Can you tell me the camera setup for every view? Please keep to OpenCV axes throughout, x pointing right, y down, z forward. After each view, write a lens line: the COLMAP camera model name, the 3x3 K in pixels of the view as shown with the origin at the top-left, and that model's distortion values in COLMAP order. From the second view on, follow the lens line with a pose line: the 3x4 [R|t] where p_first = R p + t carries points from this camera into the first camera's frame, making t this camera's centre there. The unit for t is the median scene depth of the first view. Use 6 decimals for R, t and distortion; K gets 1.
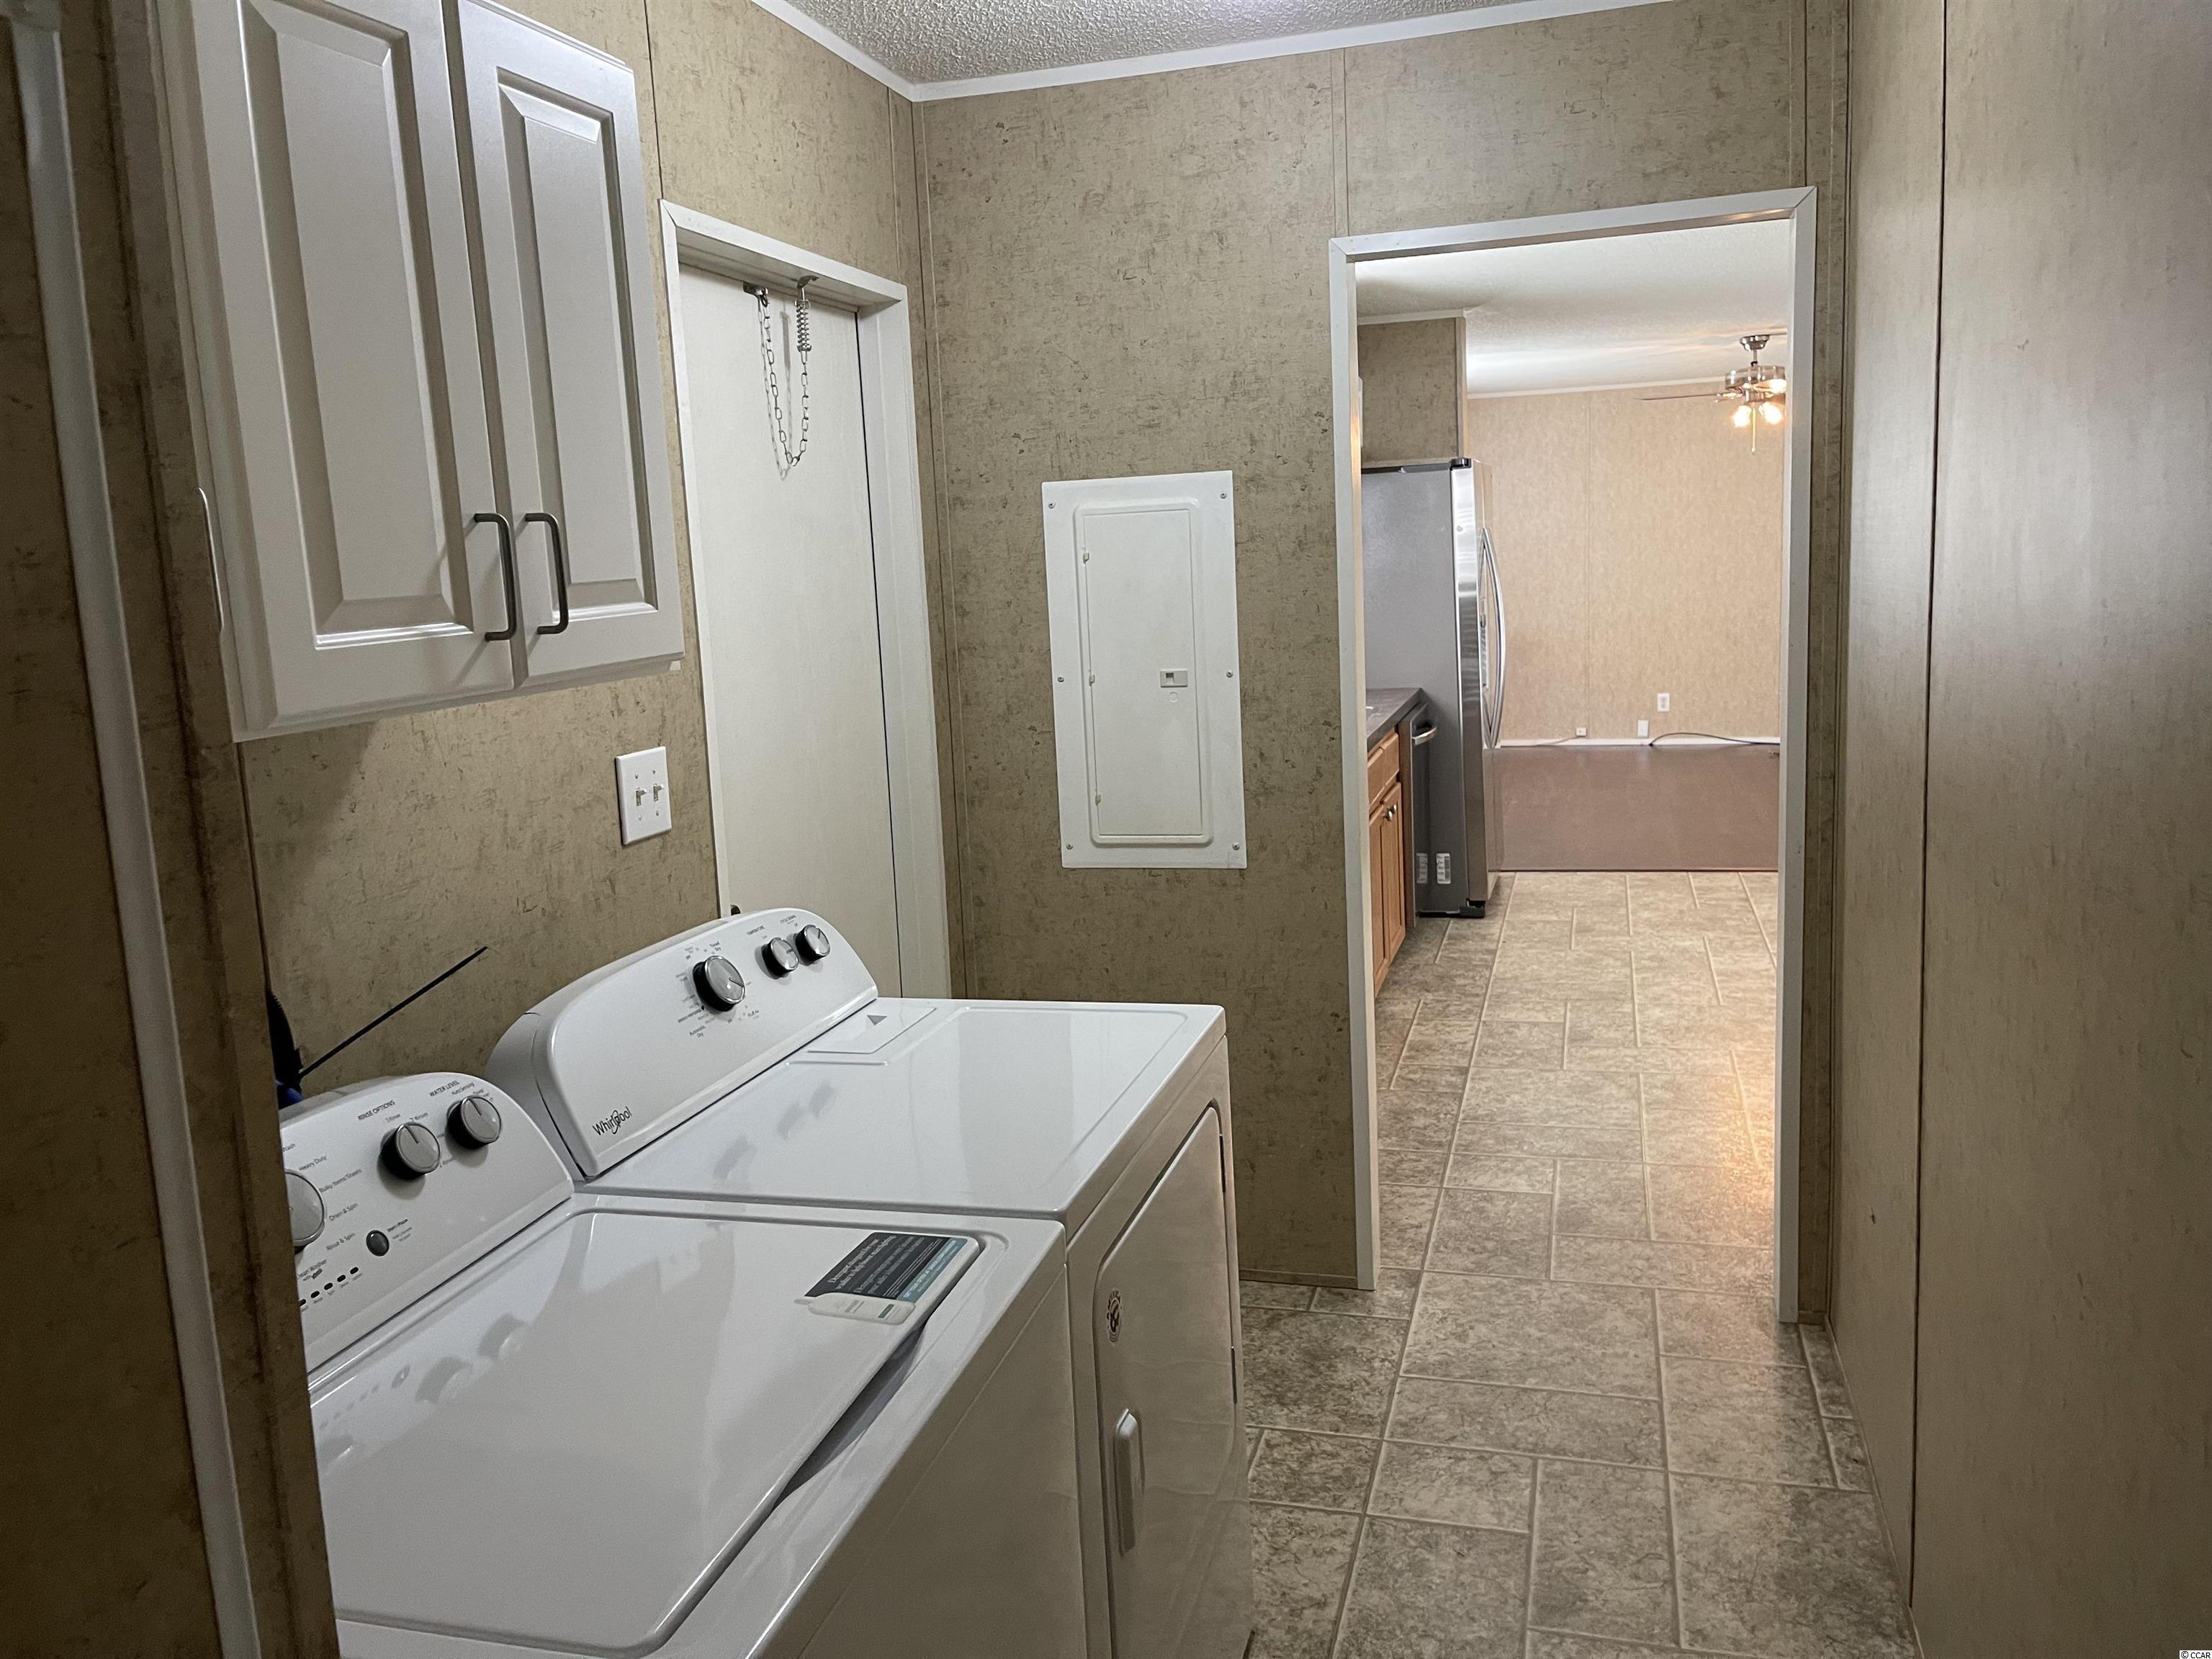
lens RADIAL K [[1676.2, 0, 1121.4], [0, 1676.2, 822.1], [0, 0, 1]] dist [0.033893, -0.032564]
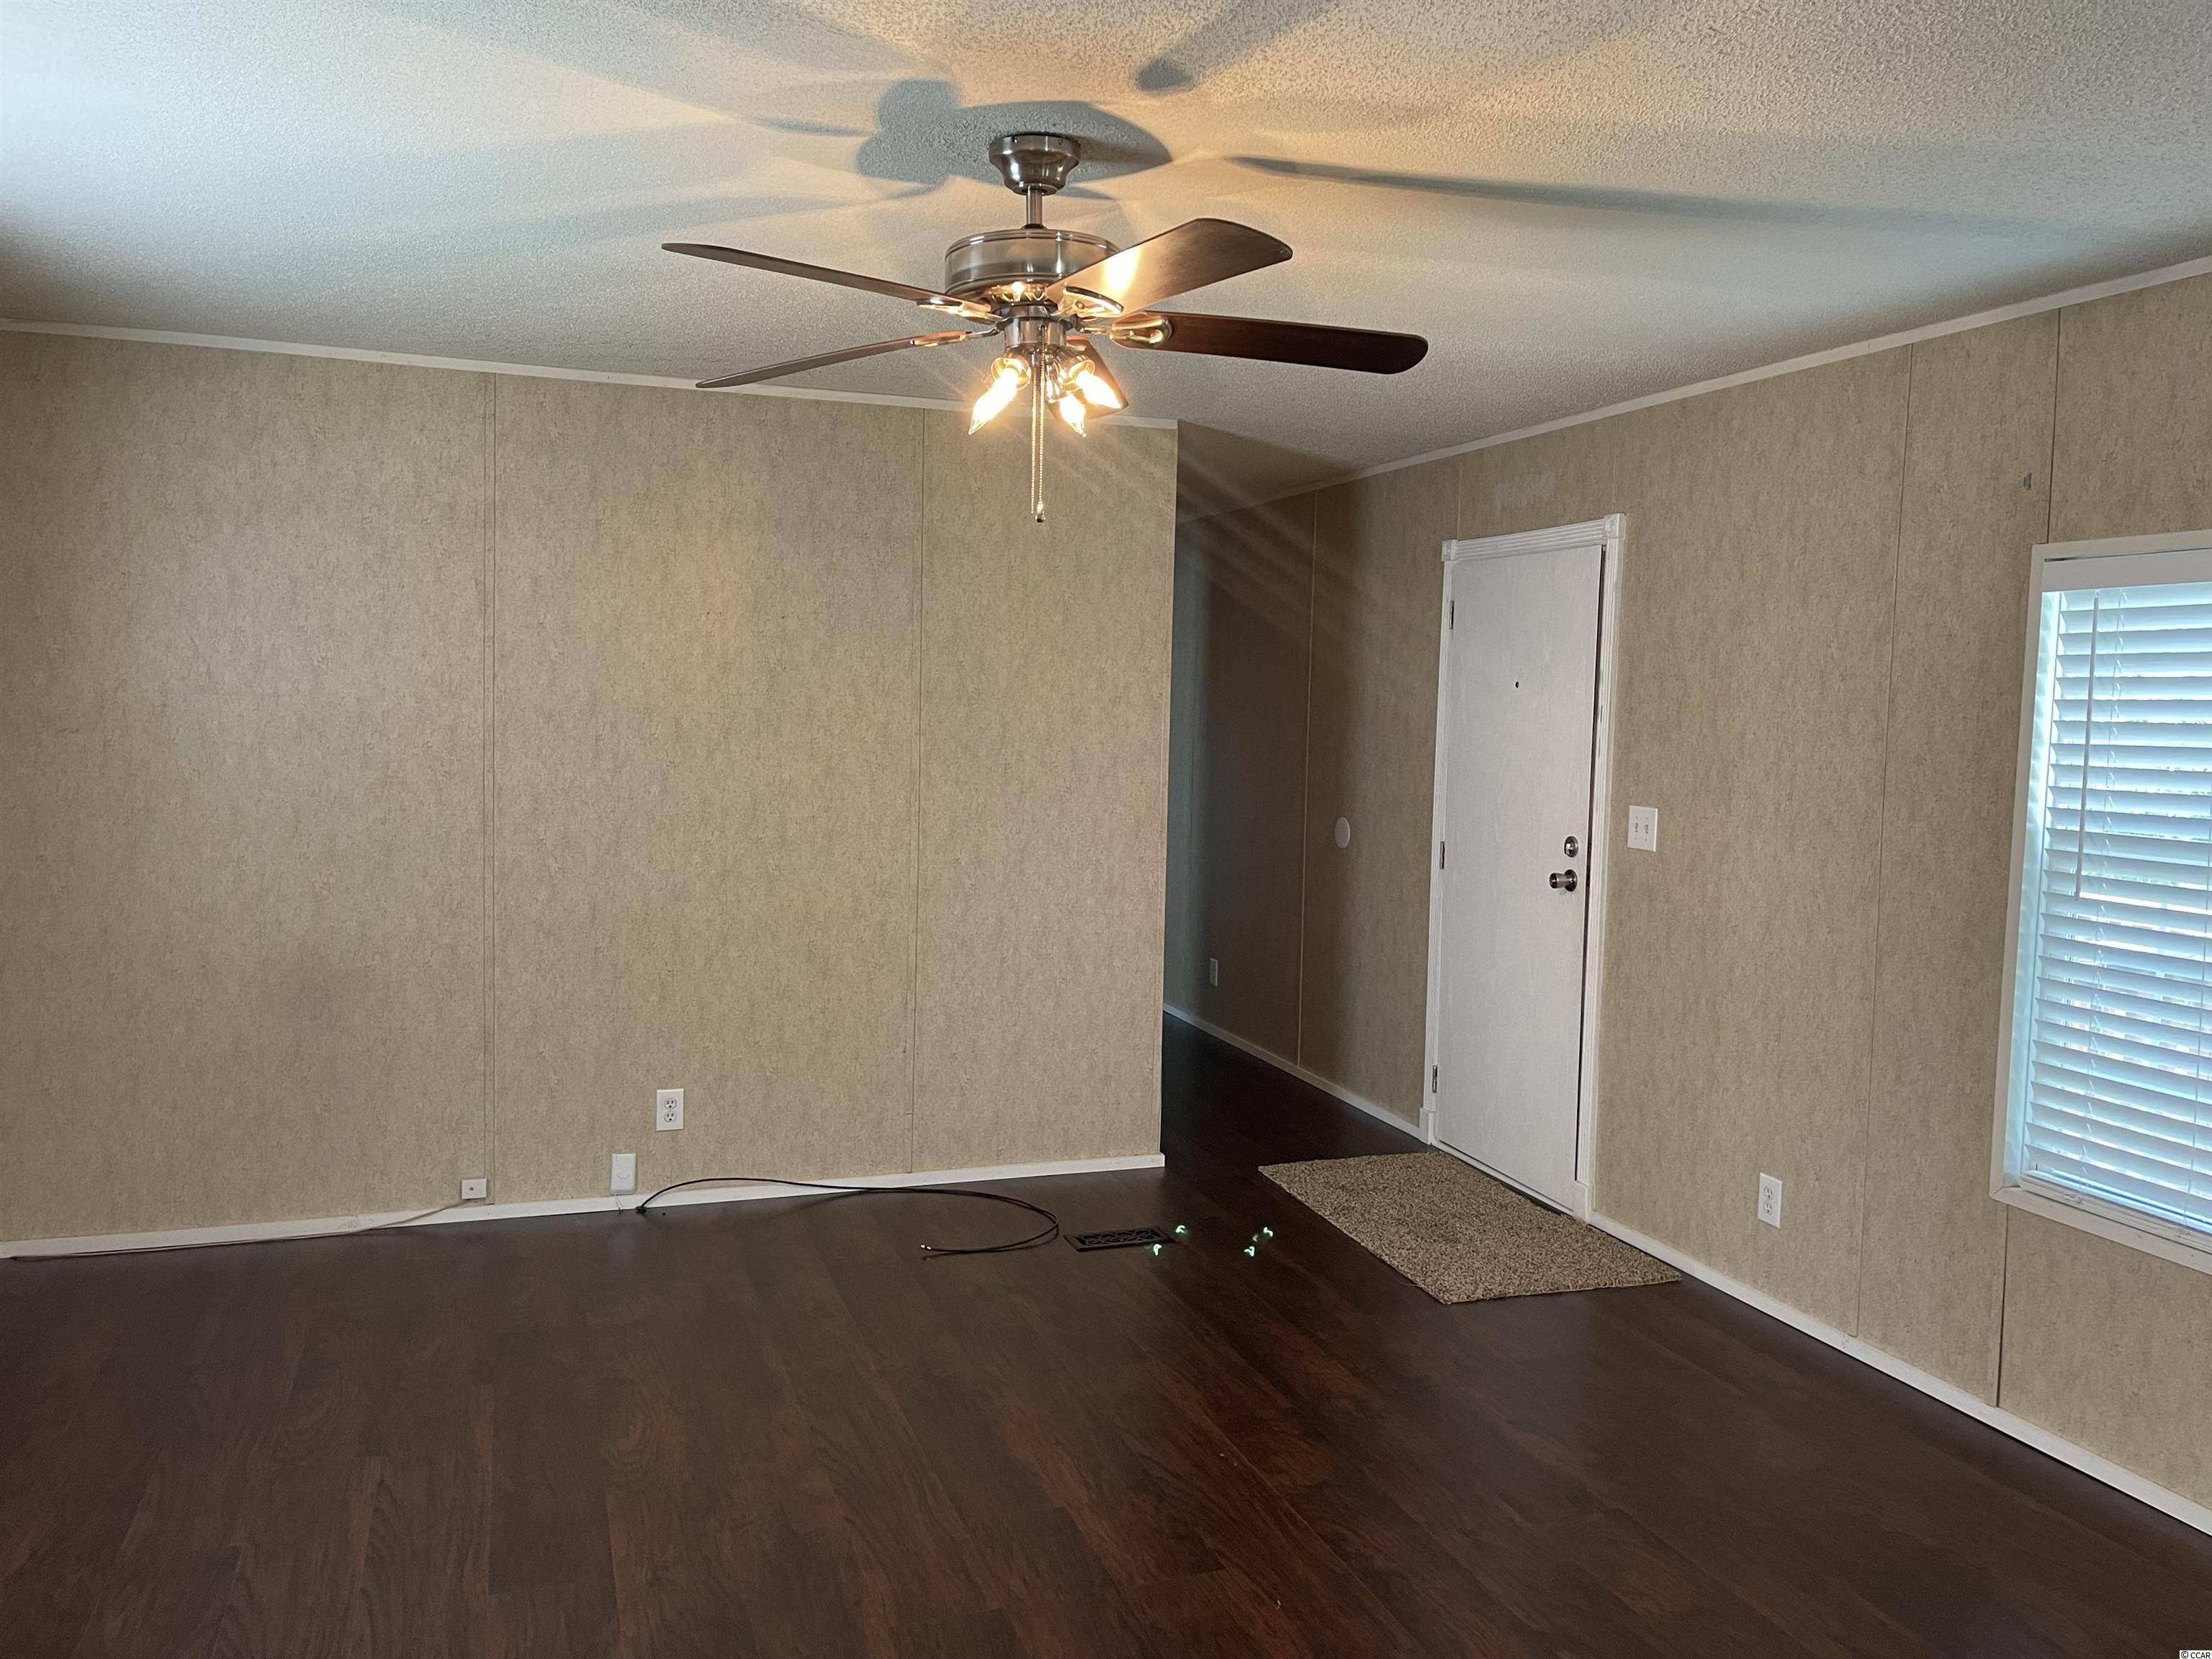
lens RADIAL K [[1676.2, 0, 1111.7], [0, 1676.2, 810.9], [0, 0, 1]] dist [0.033893, -0.032564]
pose [[0.812440, 0.026264, 0.582454, 0.161992], [0.034131, 0.995129, -0.092480, -0.105091], [-0.582046, 0.095014, 0.807586, 0.582575]]
